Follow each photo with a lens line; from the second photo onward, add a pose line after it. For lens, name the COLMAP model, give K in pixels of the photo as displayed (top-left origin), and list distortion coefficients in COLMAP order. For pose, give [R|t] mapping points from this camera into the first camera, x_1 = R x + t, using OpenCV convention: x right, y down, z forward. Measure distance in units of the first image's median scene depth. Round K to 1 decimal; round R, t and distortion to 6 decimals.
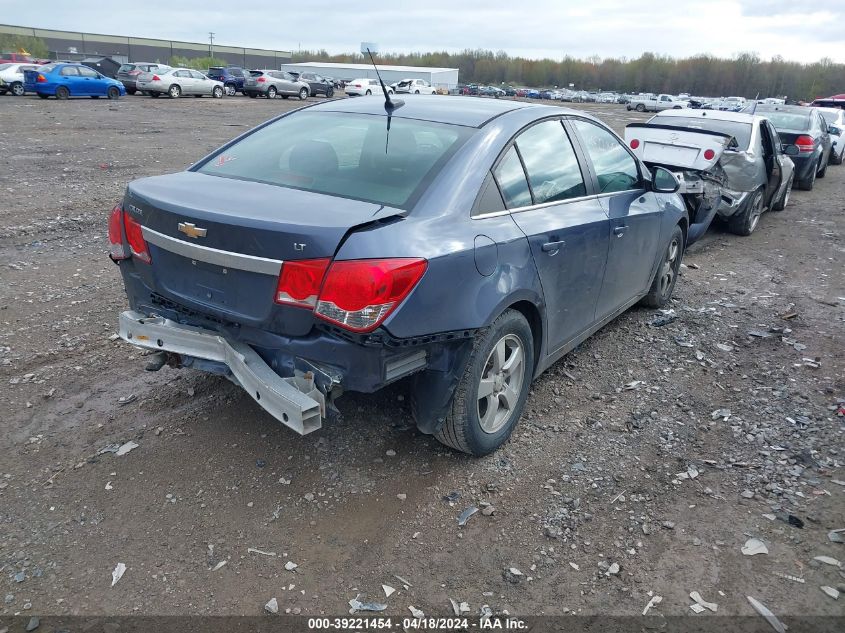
lens RADIAL K [[687.6, 0, 419.7], [0, 687.6, 314.7], [0, 0, 1]] dist [0.011149, -0.017602]
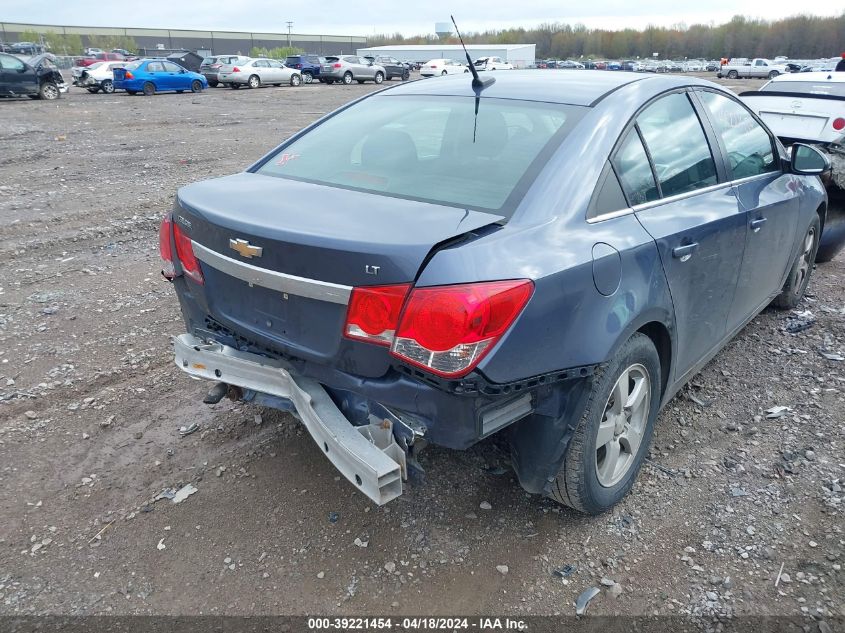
lens RADIAL K [[664.4, 0, 423.6], [0, 664.4, 314.0], [0, 0, 1]] dist [-0.001827, 0.004157]
pose [[0.994066, -0.012227, -0.108089, -0.024202], [0.016092, 0.999259, 0.034951, -0.053443], [0.107582, -0.036483, 0.993527, 0.176837]]
